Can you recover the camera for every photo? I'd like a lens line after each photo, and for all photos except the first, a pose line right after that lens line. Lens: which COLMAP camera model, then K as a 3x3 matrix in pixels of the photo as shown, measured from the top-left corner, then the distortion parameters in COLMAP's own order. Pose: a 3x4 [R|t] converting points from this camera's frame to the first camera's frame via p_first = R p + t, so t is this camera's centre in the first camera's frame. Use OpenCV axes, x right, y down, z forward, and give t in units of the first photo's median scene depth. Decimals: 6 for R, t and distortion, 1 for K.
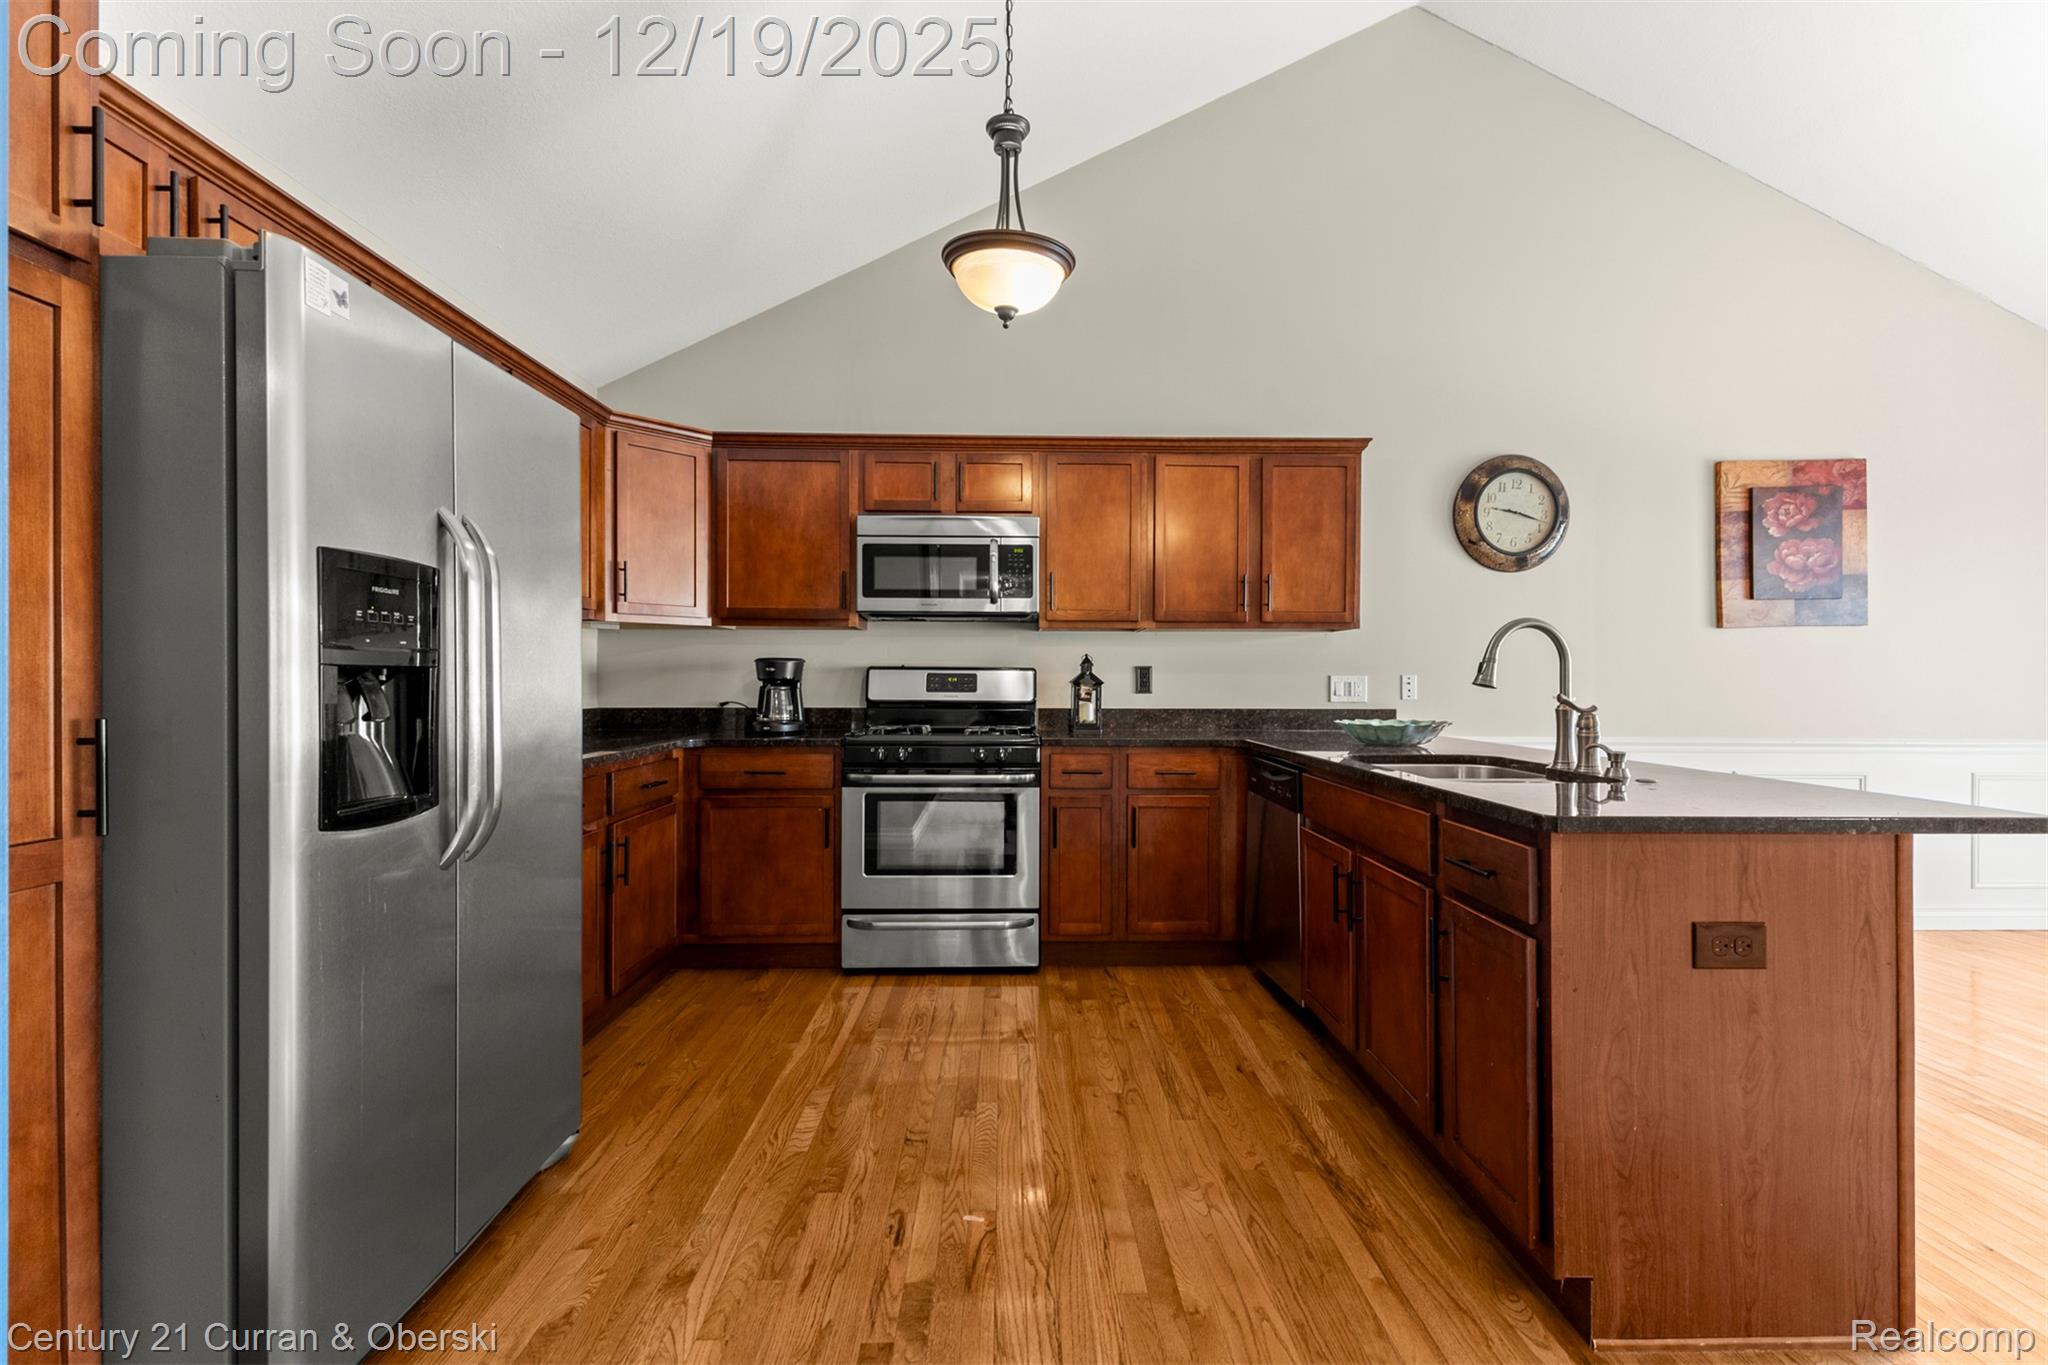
lens RADIAL K [[899.9, 0, 1024.0], [0, 899.9, 682.5], [0, 0, 1]] dist [0.011553, 0.000648]
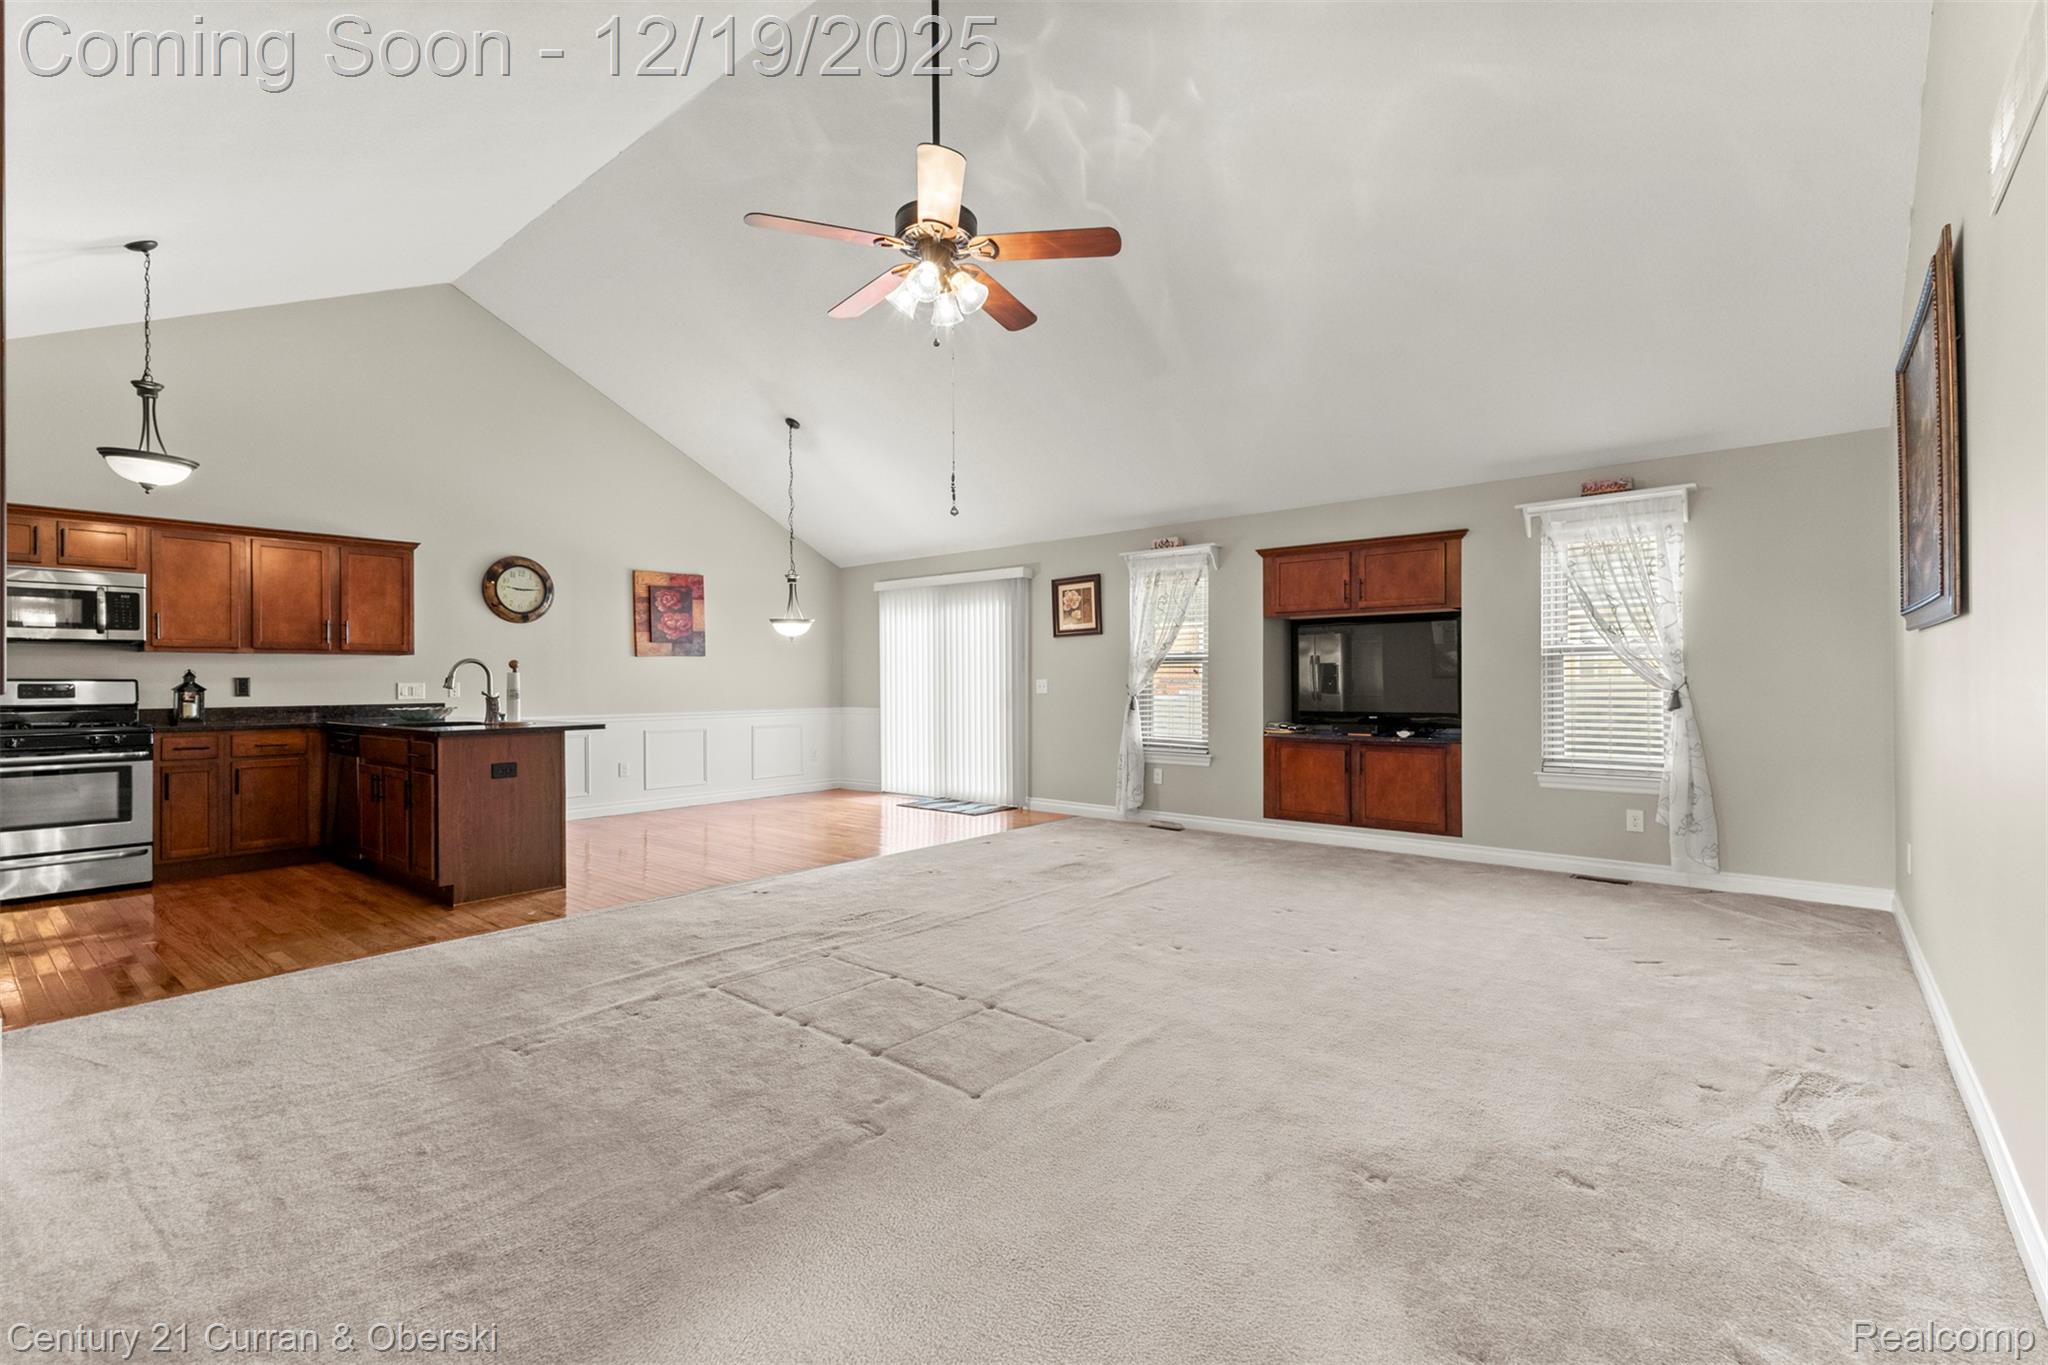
lens RADIAL K [[908.7, 0, 1034.1], [0, 908.7, 676.4], [0, 0, 1]] dist [0.010153, -0.000392]
pose [[0.651366, -0.003569, 0.758755, -0.169686], [0.011931, 0.999913, -0.005539, 0.003448], [-0.758670, 0.012660, 0.651352, -1.012291]]
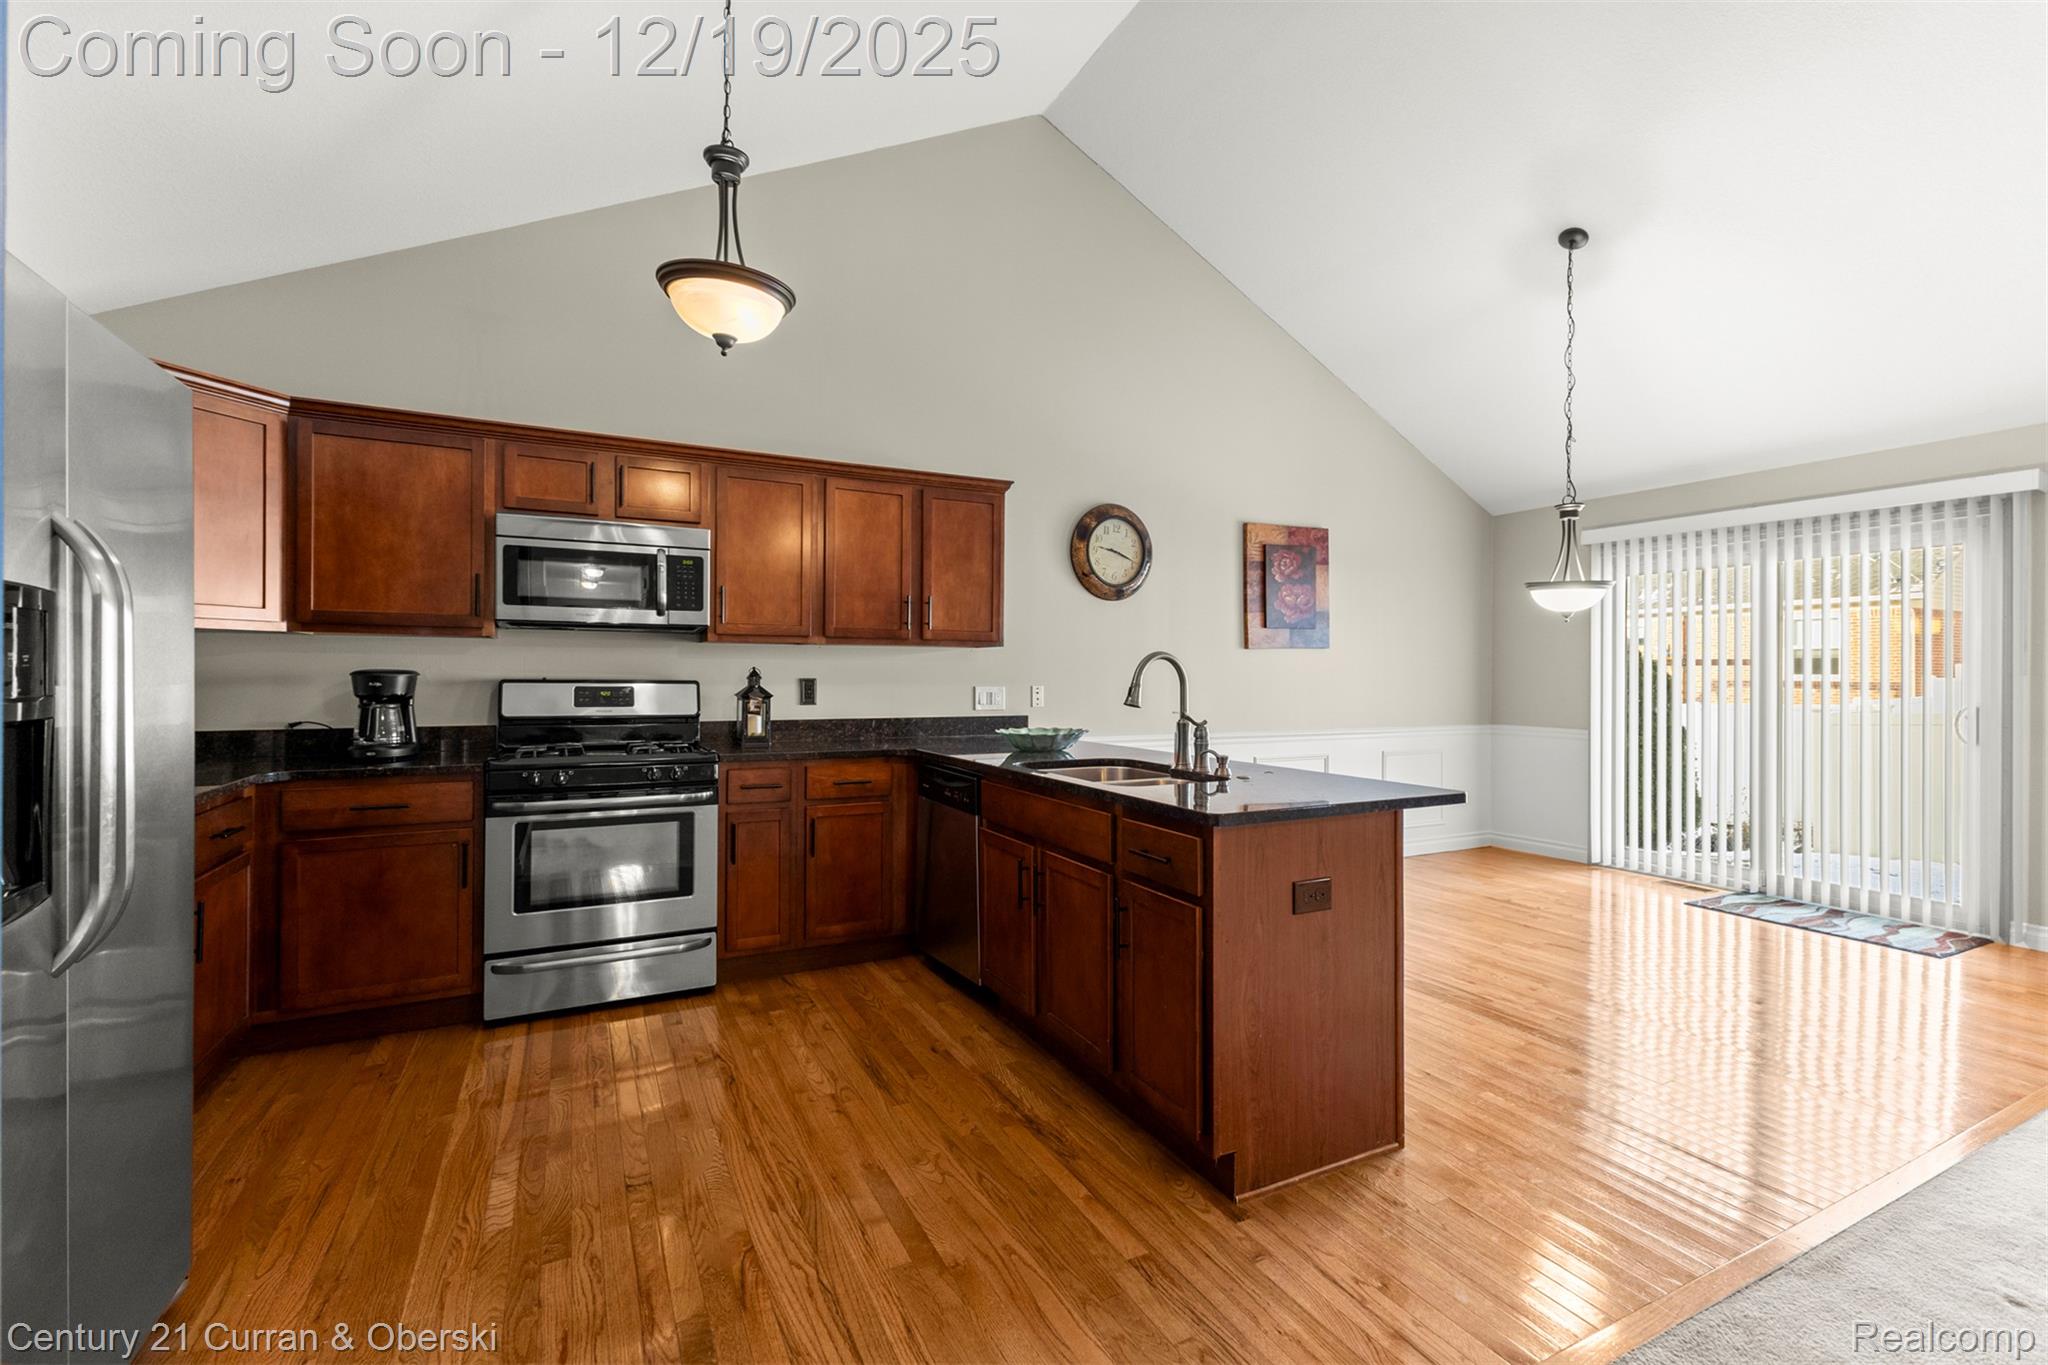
lens RADIAL K [[889.0, 0, 1022.2], [0, 889.0, 672.3], [0, 0, 1]] dist [0.008470, 0.000224]
pose [[0.900417, 0.001854, 0.435025, -0.099491], [-0.000011, 0.999991, -0.004238, -0.022790], [-0.435029, 0.003812, 0.900408, -0.026083]]
